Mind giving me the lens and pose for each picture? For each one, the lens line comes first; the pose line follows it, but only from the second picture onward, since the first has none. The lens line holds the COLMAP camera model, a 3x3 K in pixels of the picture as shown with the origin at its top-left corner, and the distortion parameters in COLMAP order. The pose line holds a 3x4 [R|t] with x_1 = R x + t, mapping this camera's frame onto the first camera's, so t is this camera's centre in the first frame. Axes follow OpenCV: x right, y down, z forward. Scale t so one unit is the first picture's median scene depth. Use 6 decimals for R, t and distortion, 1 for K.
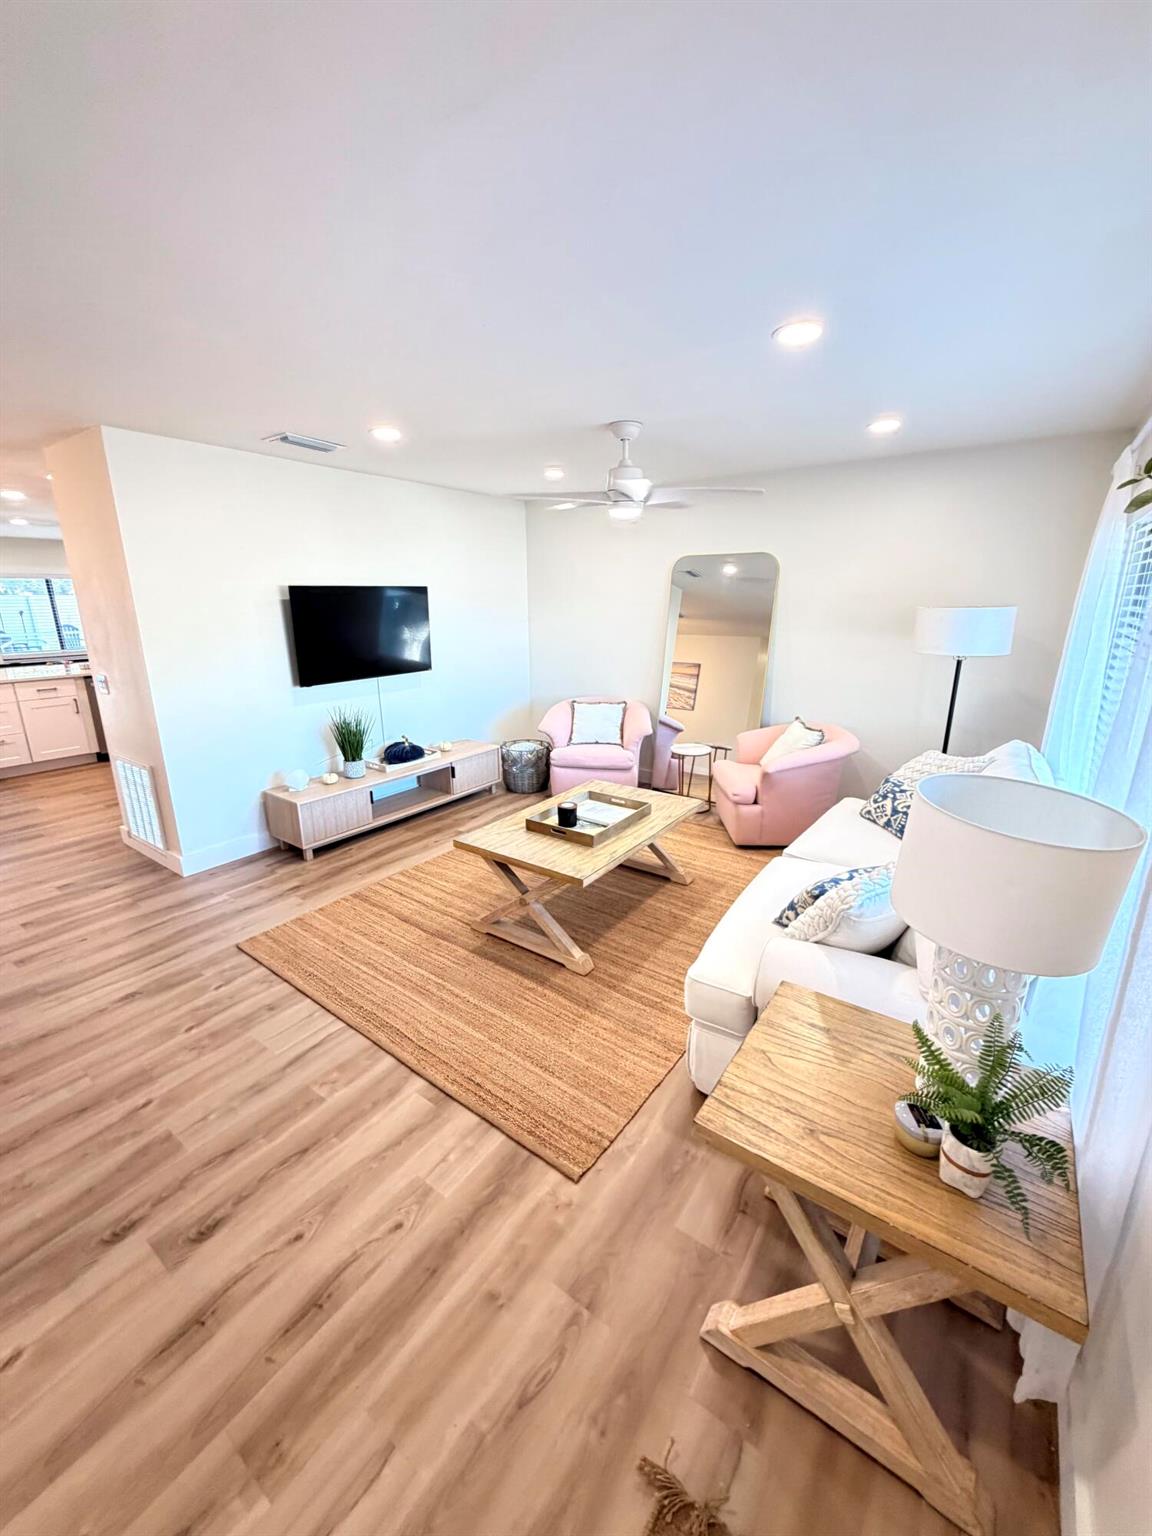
lens RADIAL K [[610.7, 0, 575.4], [0, 610.7, 762.0], [0, 0, 1]] dist [0.000013, 0.000530]
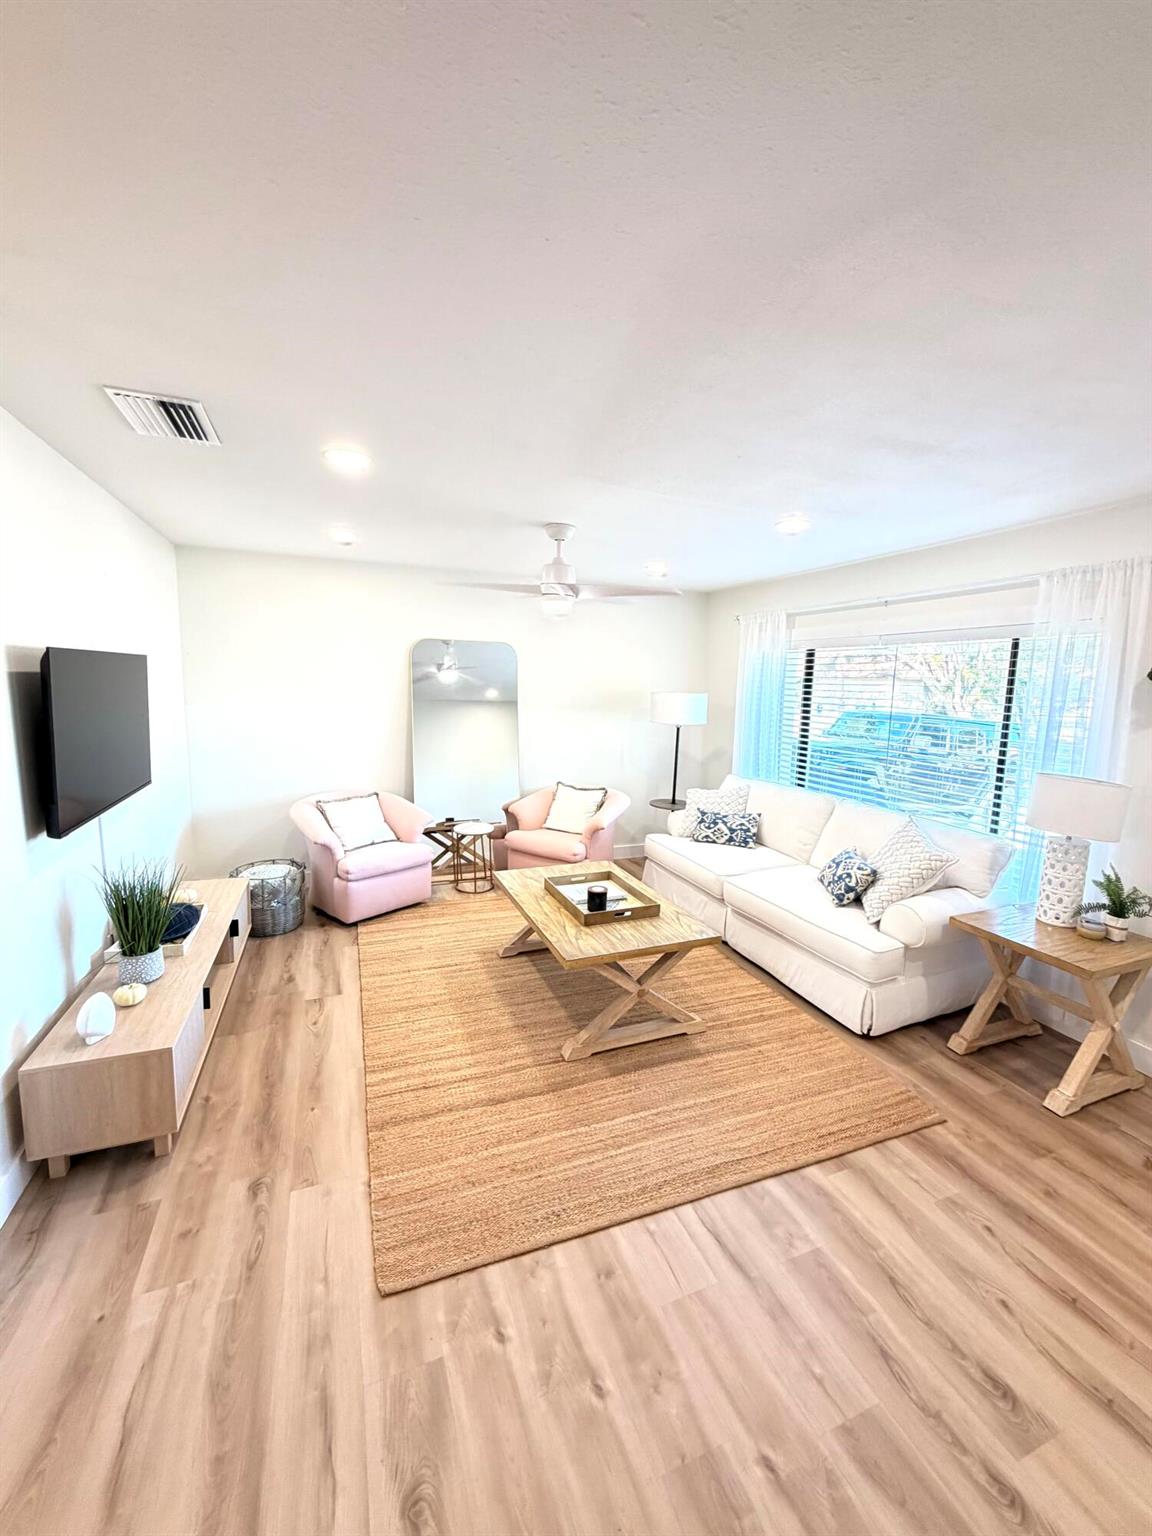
lens RADIAL K [[610.7, 0, 575.4], [0, 610.7, 762.0], [0, 0, 1]] dist [0.000013, 0.000530]
pose [[0.537447, -0.092704, 0.838186, -1.083808], [0.193463, 0.980984, -0.015552, -0.157782], [-0.820806, 0.170516, 0.545162, 0.589262]]
